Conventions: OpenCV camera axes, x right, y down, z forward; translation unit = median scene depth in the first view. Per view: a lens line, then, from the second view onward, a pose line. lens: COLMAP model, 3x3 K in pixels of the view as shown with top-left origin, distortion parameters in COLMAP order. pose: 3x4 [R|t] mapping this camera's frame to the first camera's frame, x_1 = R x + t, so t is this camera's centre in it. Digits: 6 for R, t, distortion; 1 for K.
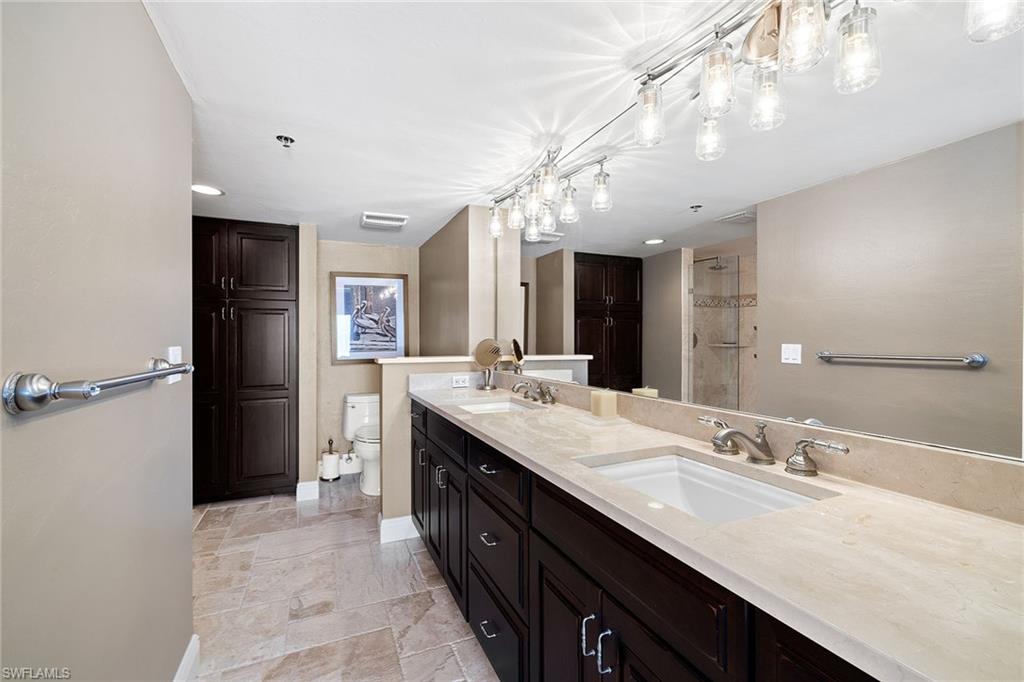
lens RADIAL K [[436.7, 0, 506.8], [0, 436.7, 337.8], [0, 0, 1]] dist [0.000981, 0.000522]
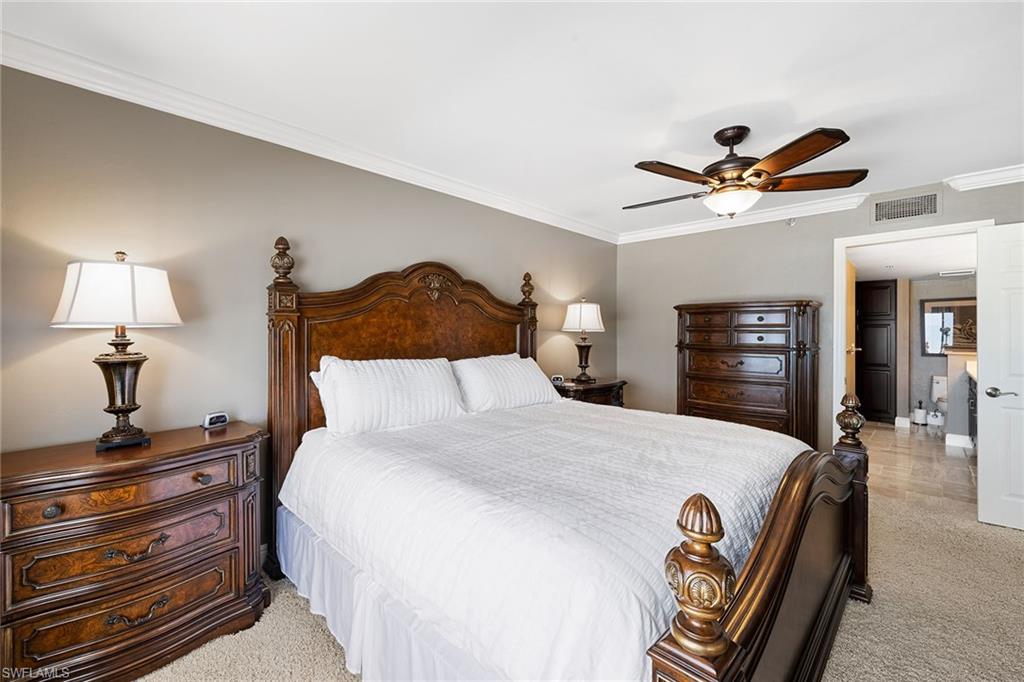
lens RADIAL K [[436.7, 0, 521.2], [0, 436.7, 333.0], [0, 0, 1]] dist [0.000981, 0.000522]
pose [[0.386320, 0.002936, -0.922360, 0.556084], [-0.000614, 0.999996, 0.002926, -0.029505], [0.922365, -0.000565, 0.386320, -1.067070]]
